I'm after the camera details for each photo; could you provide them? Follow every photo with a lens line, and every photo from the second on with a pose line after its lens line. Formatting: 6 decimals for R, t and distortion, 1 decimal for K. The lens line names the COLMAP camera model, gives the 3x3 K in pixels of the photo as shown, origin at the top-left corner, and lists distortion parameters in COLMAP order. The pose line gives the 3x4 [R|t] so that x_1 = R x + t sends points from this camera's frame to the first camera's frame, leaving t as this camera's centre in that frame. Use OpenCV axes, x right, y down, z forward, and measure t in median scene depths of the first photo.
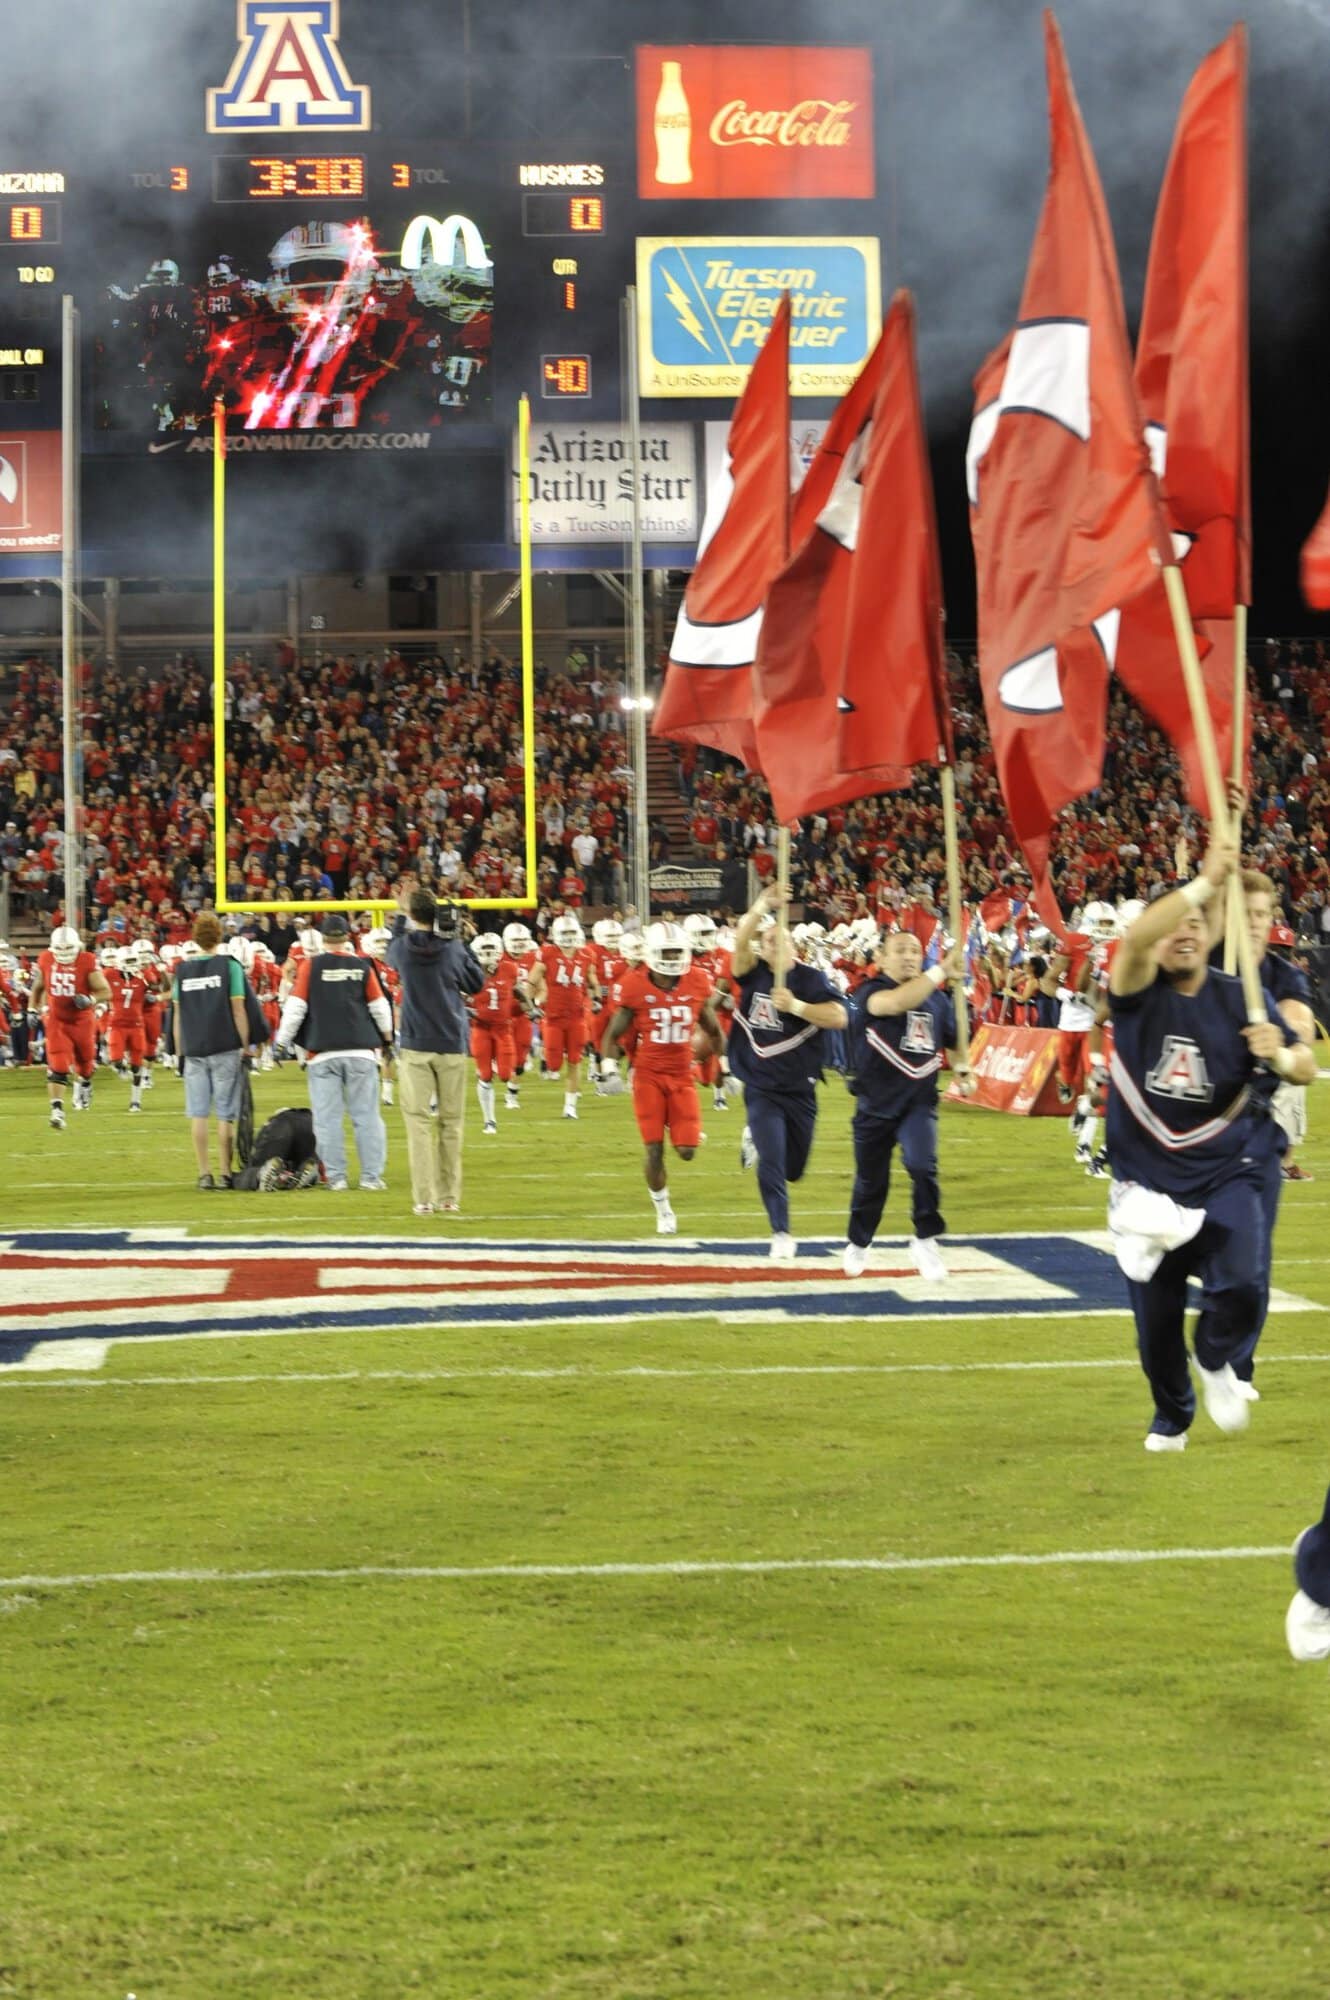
lens RADIAL K [[4004.1, 0, 661.1], [0, 4004.1, 905.2], [0, 0, 1]] dist [-0.314982, -0.318636]
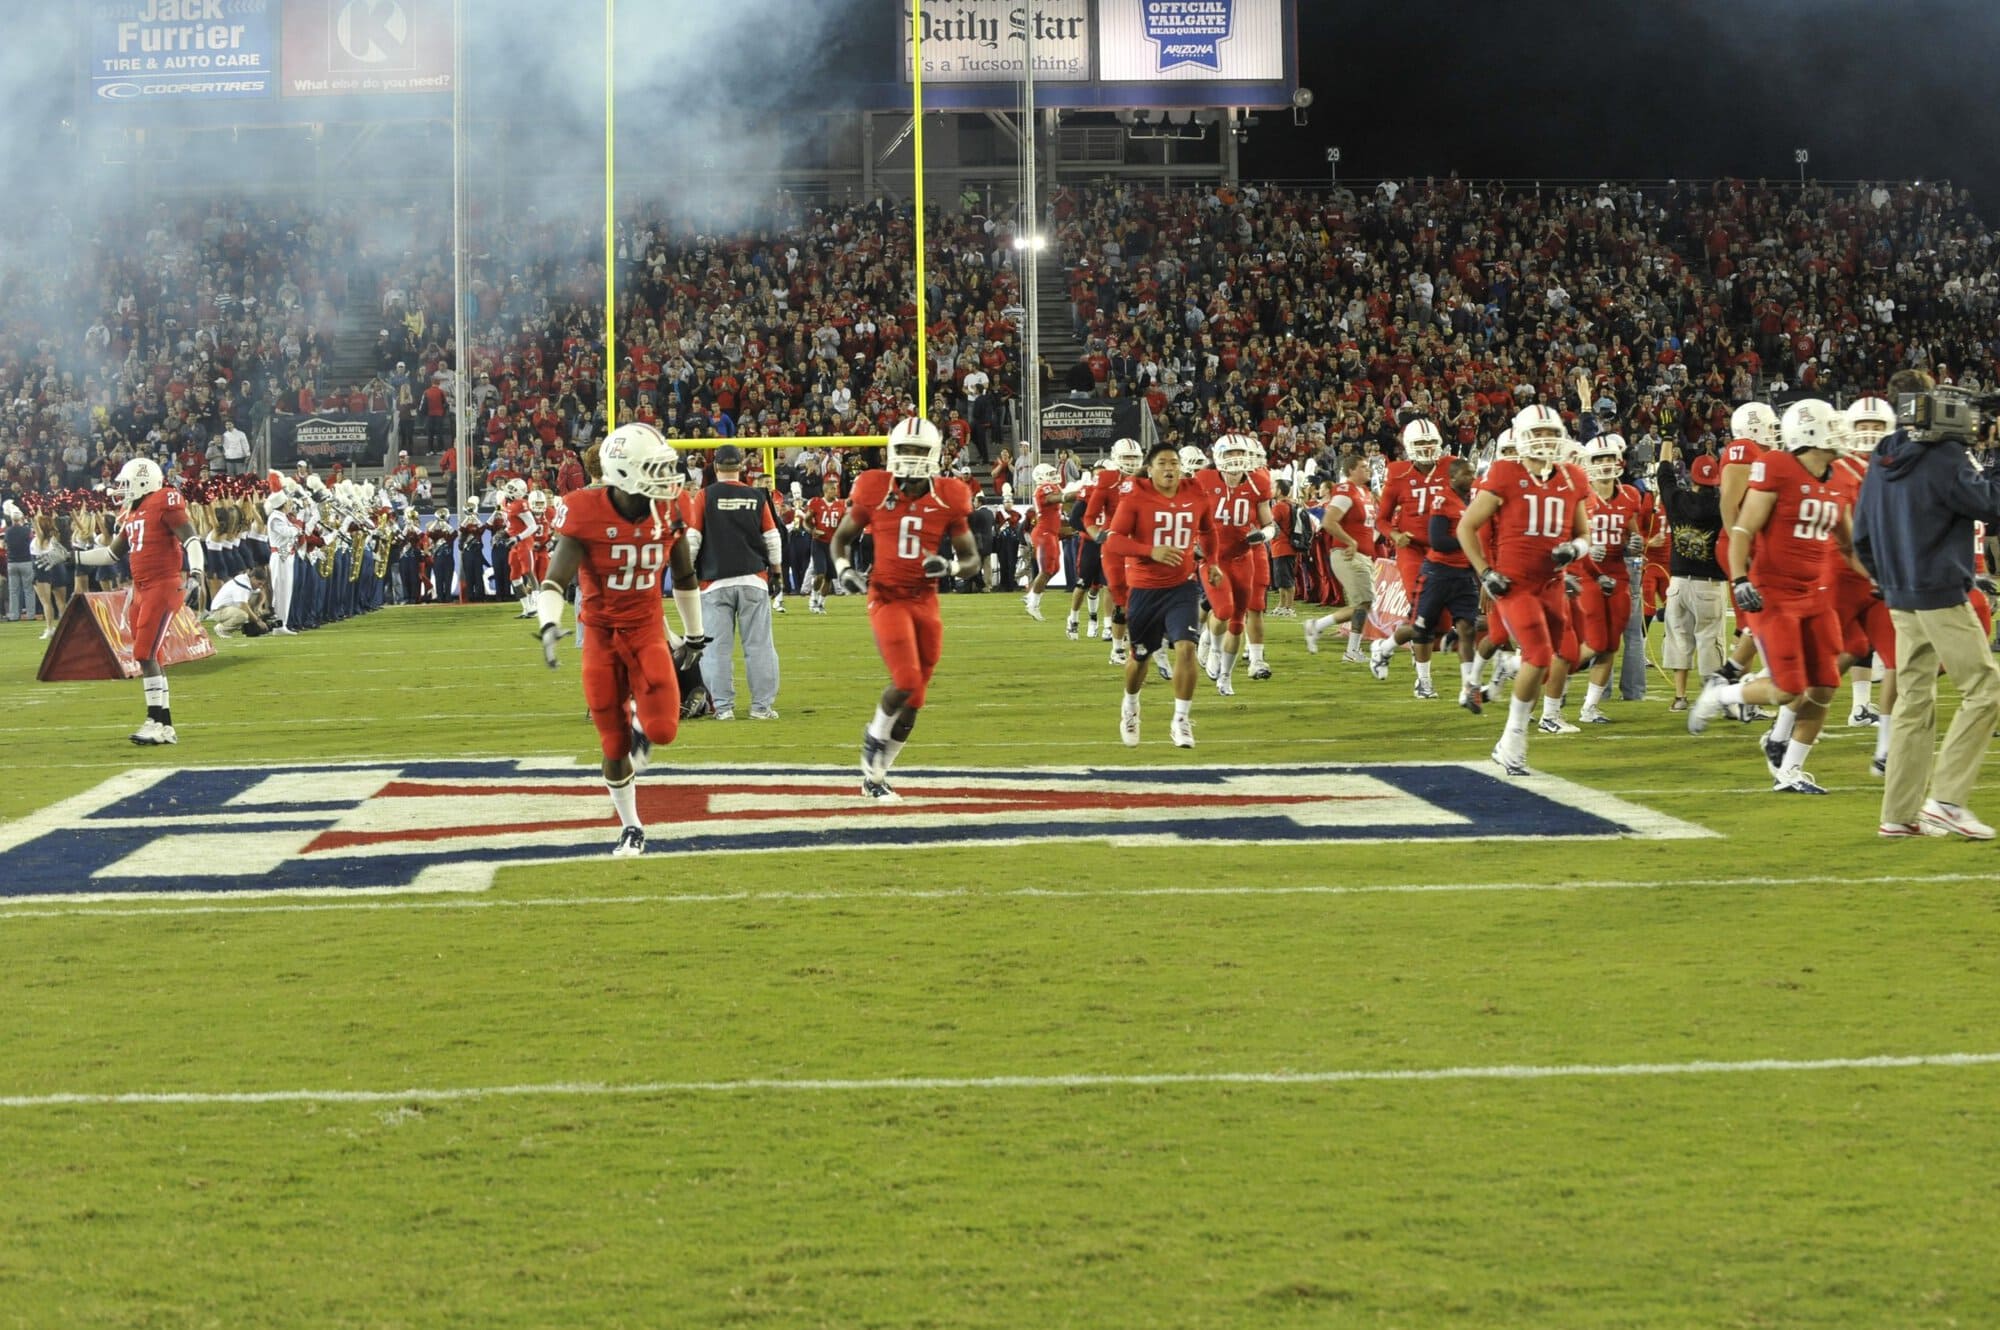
lens RADIAL K [[4011.7, 0, 1026.8], [0, 4011.7, 667.9], [0, 0, 1]] dist [-0.366612, -0.074680]
pose [[0.999978, 0.001609, -0.006426, -0.000065], [-0.001256, 0.998509, 0.054570, 0.005762], [0.006504, -0.054560, 0.998489, 0.006023]]
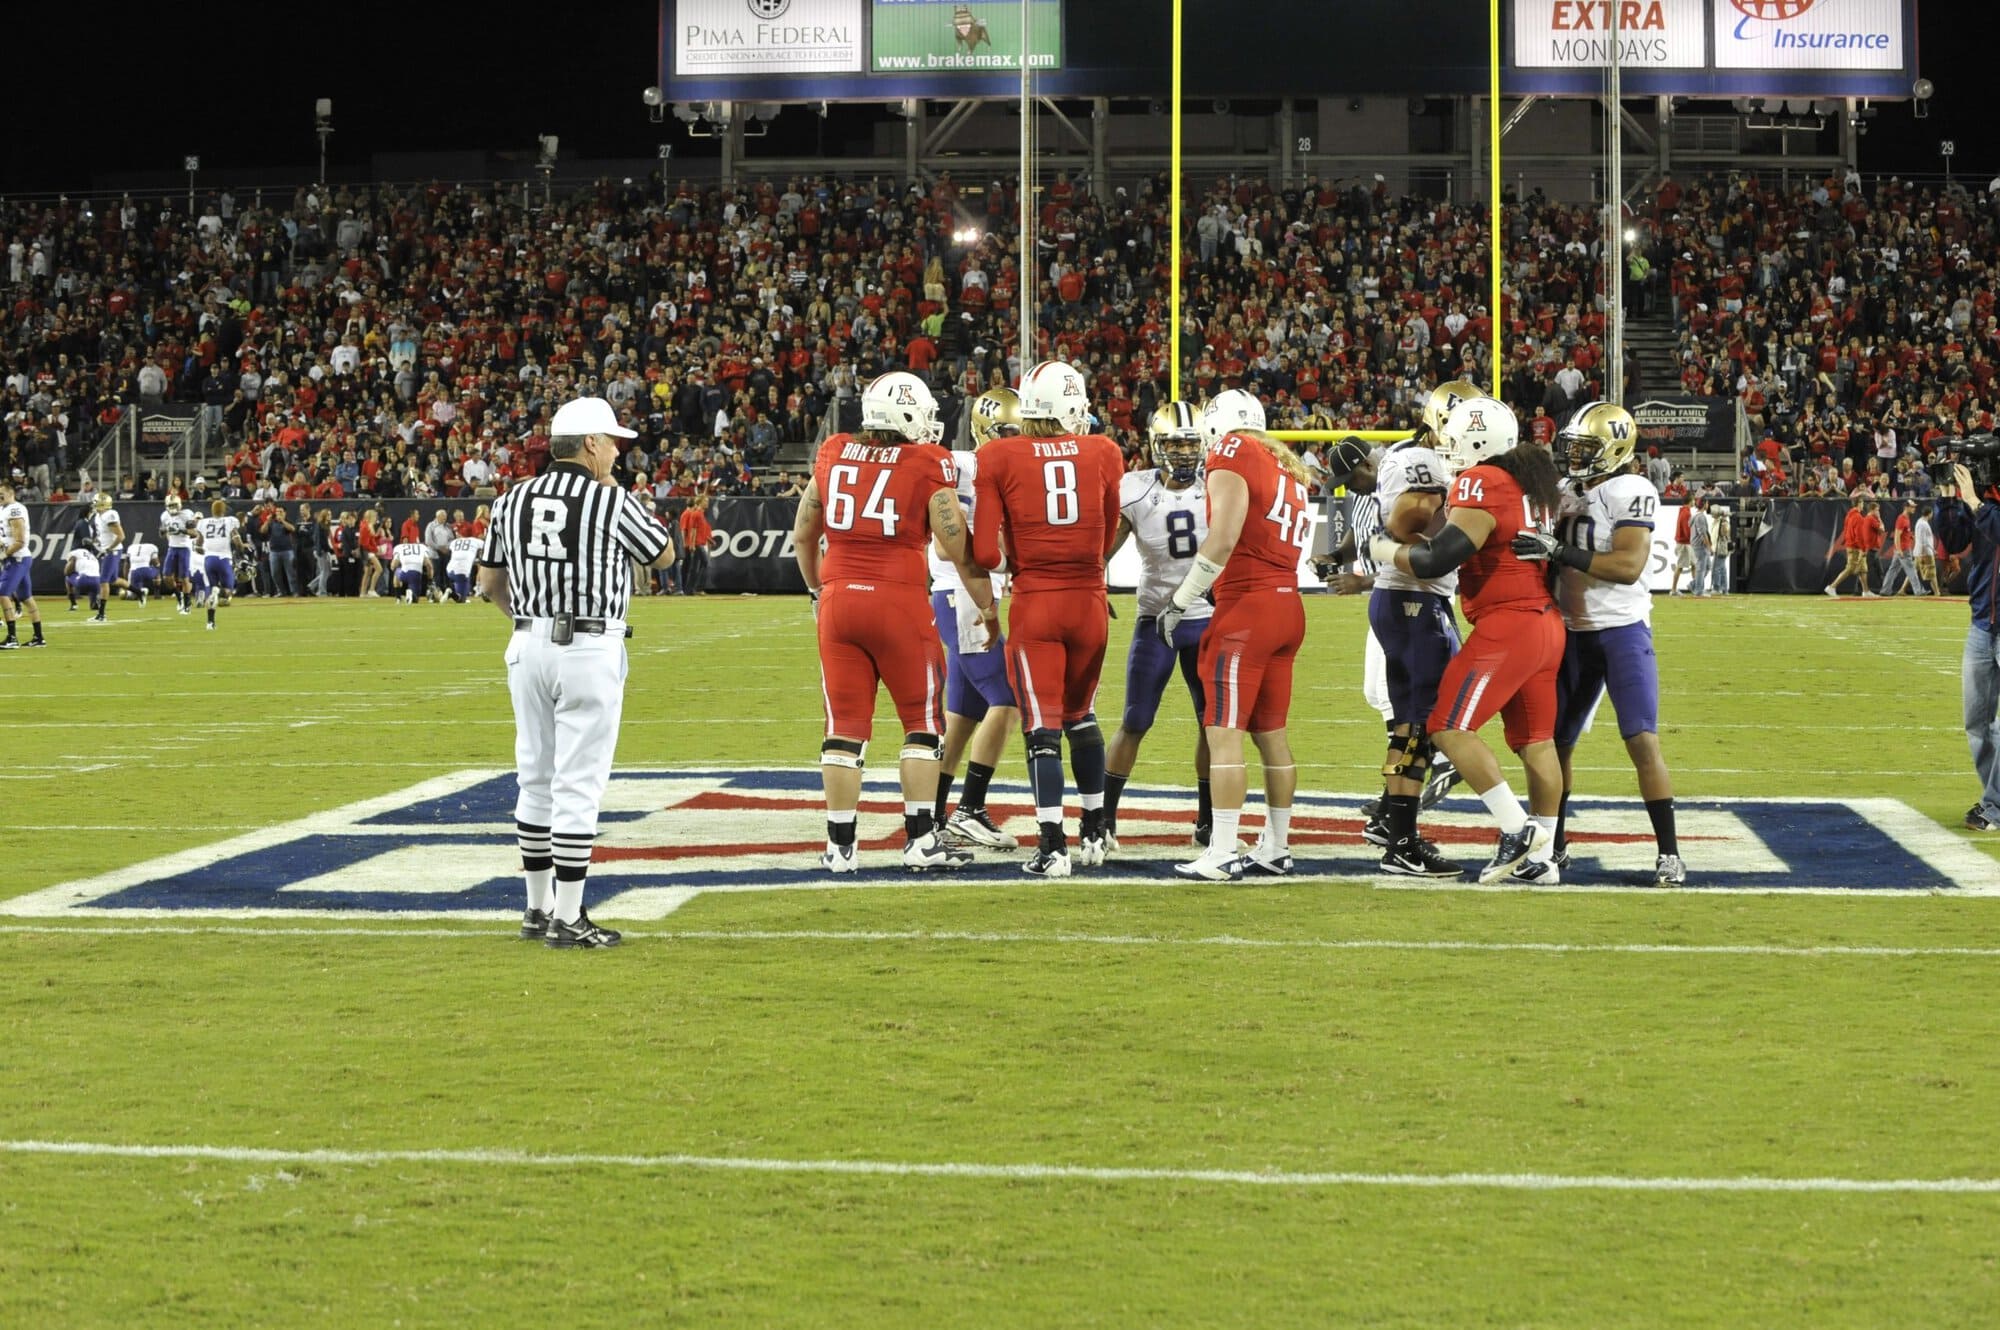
lens RADIAL K [[4084.6, 0, 1095.2], [0, 4084.6, 665.7], [0, 0, 1]] dist [-0.338674, -0.293859]
pose [[0.987652, 0.024085, -0.154802, 0.093823], [-0.015427, 0.998261, 0.056886, 0.000952], [0.155903, -0.053795, 0.986306, 0.064800]]
